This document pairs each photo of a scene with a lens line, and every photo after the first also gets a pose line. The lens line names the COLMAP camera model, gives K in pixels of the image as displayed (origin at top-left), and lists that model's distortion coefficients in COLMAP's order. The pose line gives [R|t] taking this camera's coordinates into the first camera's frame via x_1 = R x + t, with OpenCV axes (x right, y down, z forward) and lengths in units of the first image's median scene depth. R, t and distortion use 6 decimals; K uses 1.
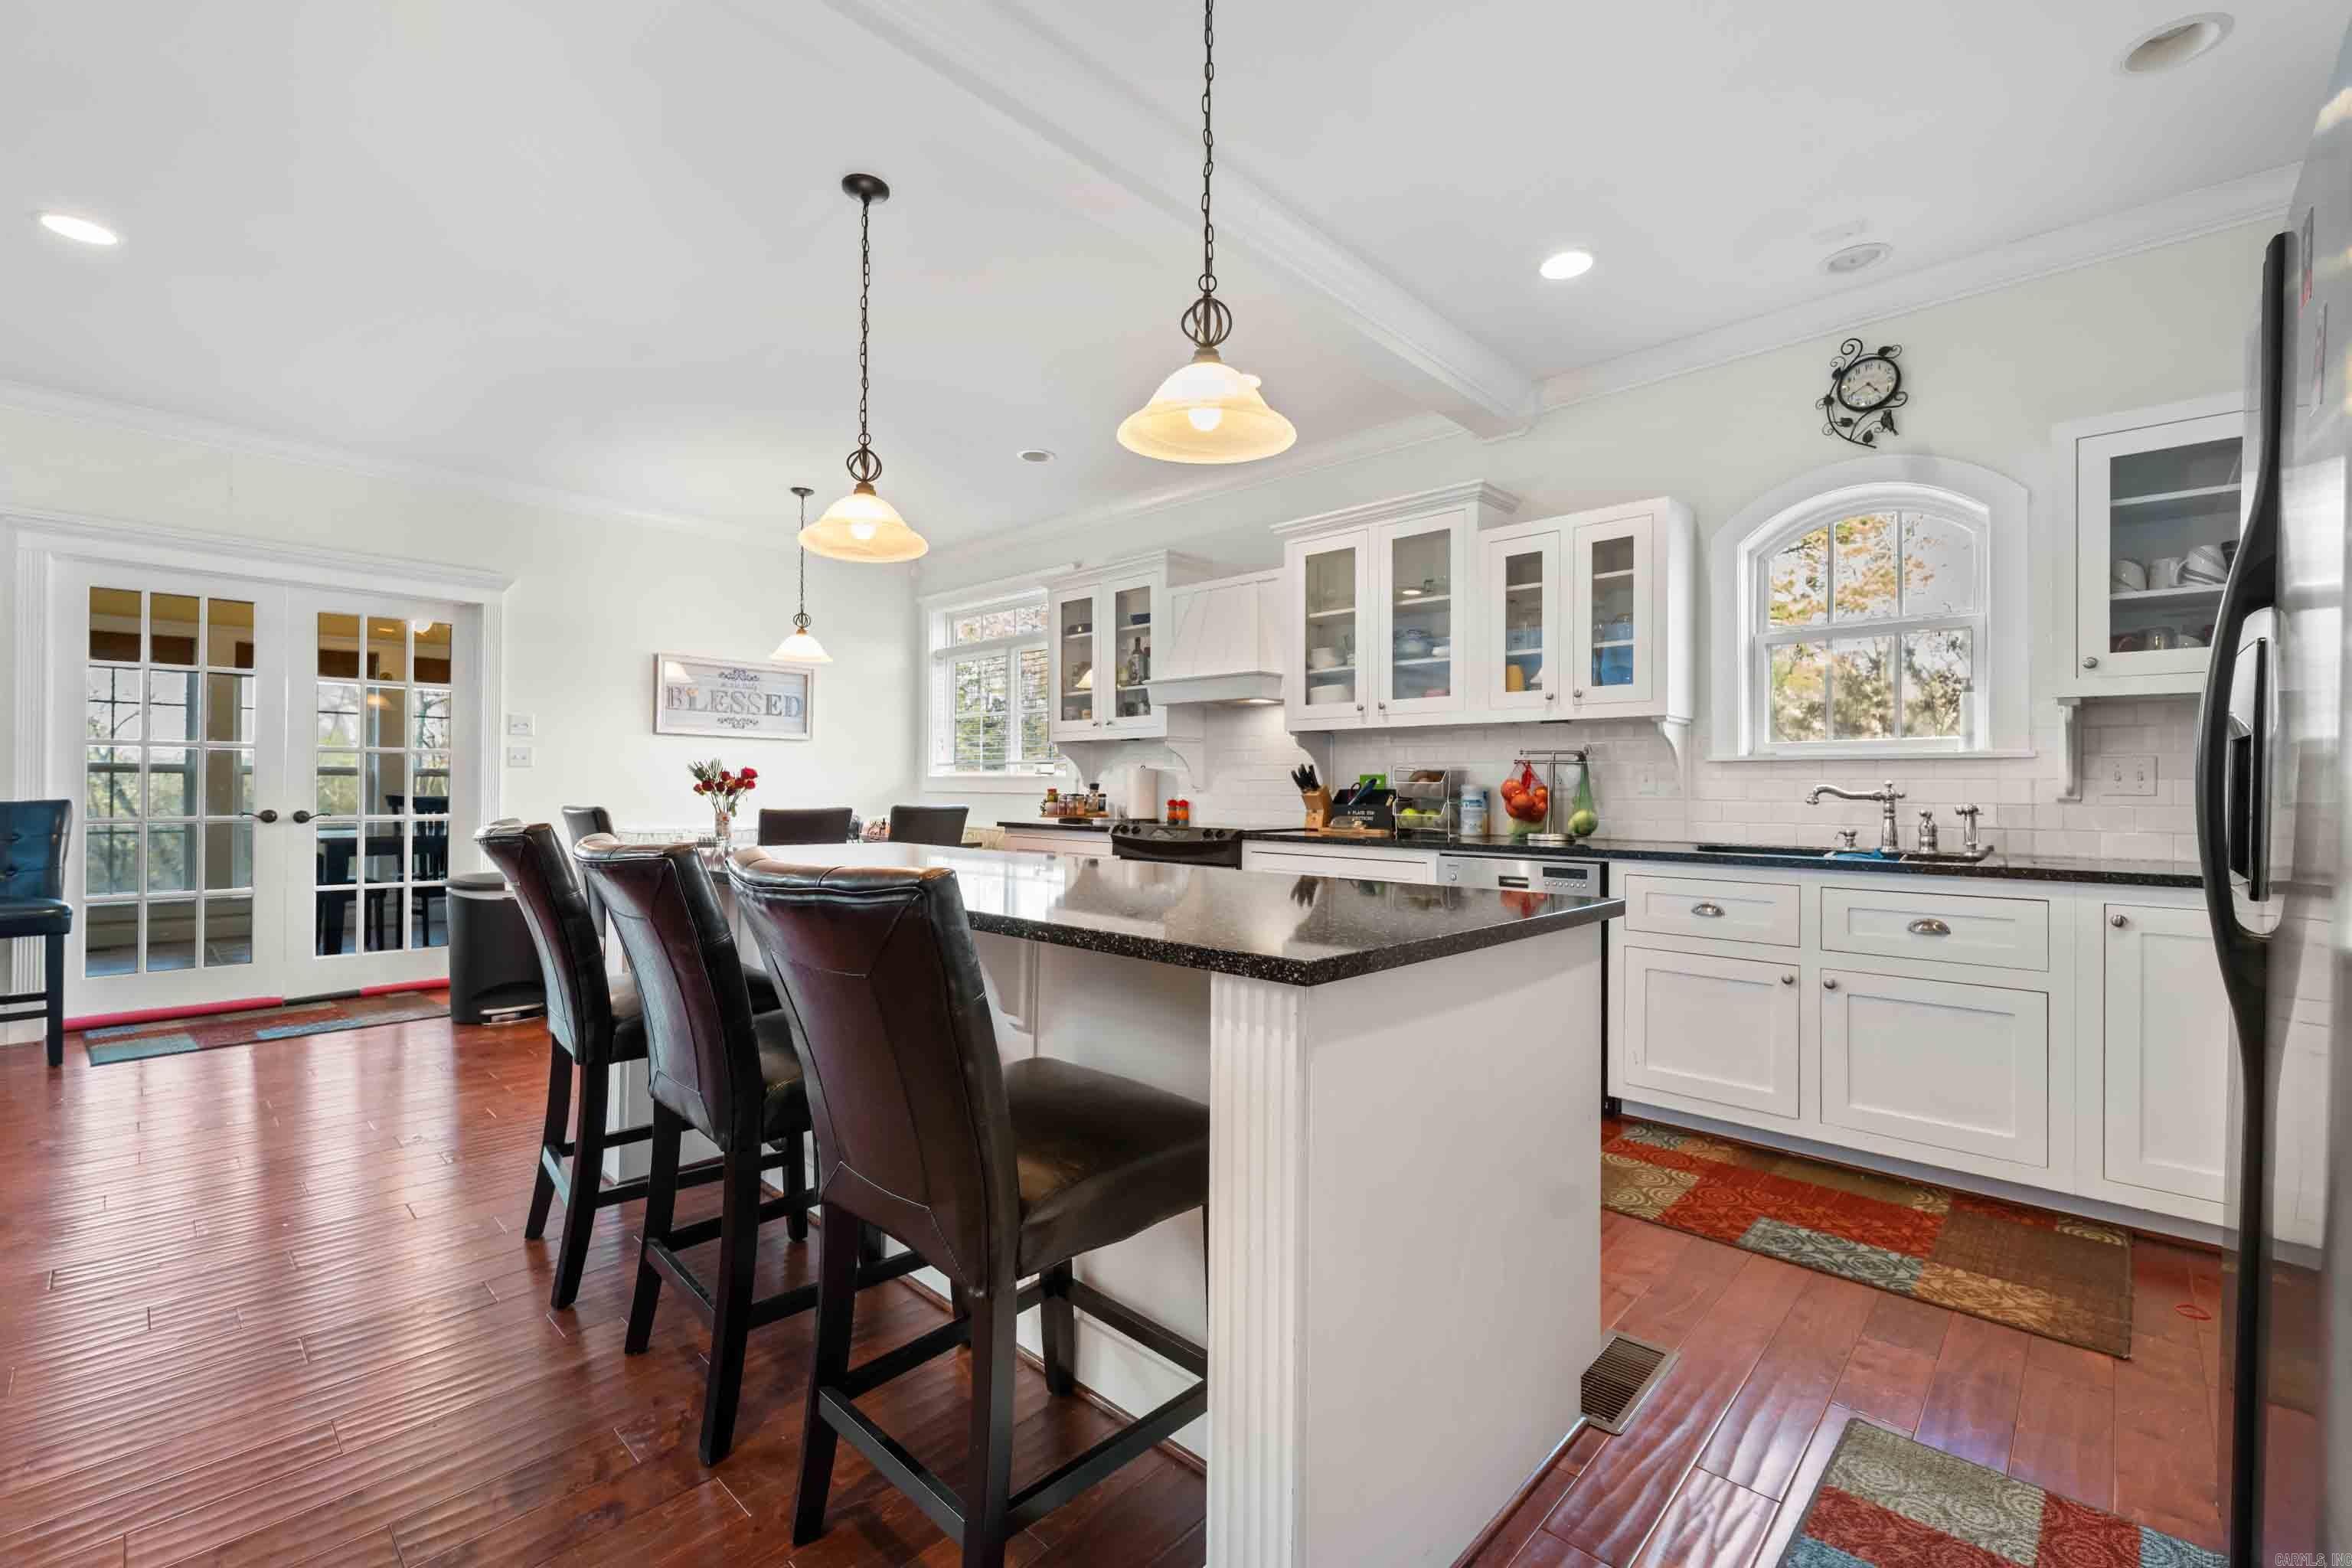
lens RADIAL K [[988.8, 0, 1183.3], [0, 988.8, 803.4], [0, 0, 1]] dist [0.009801, -0.000135]
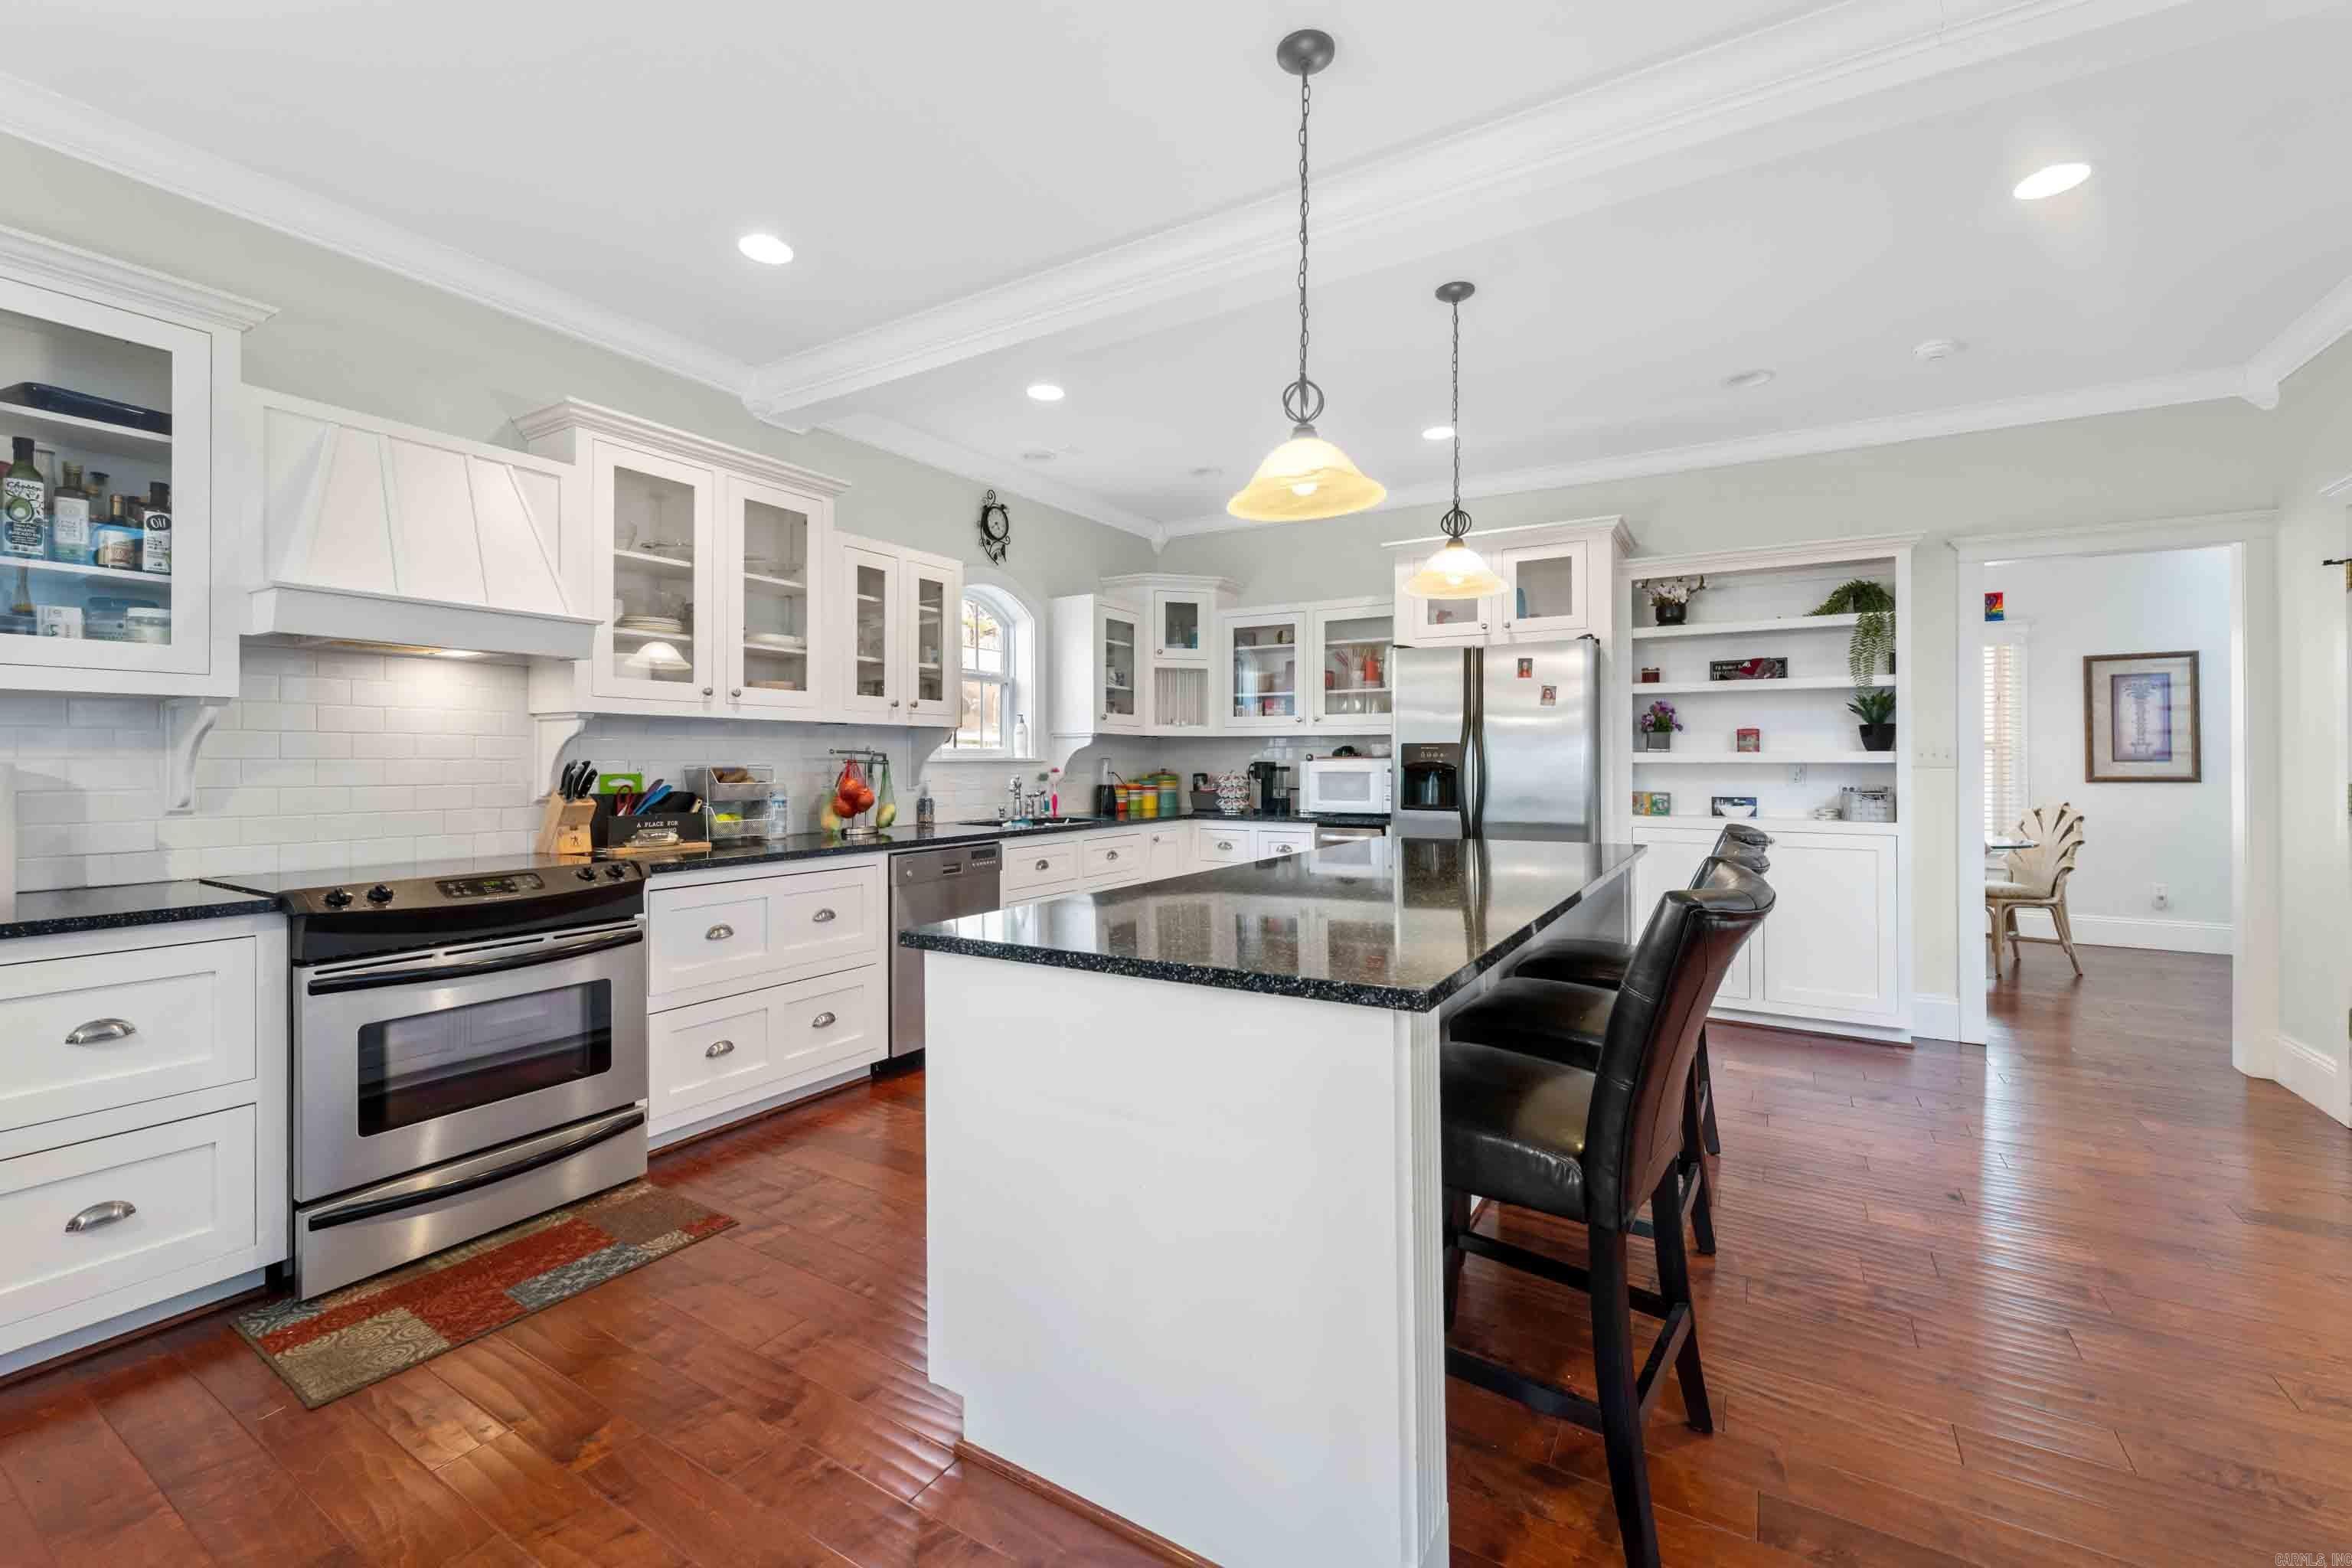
lens RADIAL K [[958.6, 0, 1176.3], [0, 958.6, 752.8], [0, 0, 1]] dist [0.009769, 0.000032]
pose [[-0.197371, -0.007092, 0.980303, -0.695743], [0.004975, 0.999954, 0.008236, -0.054345], [-0.980316, 0.006503, -0.197326, 0.824735]]
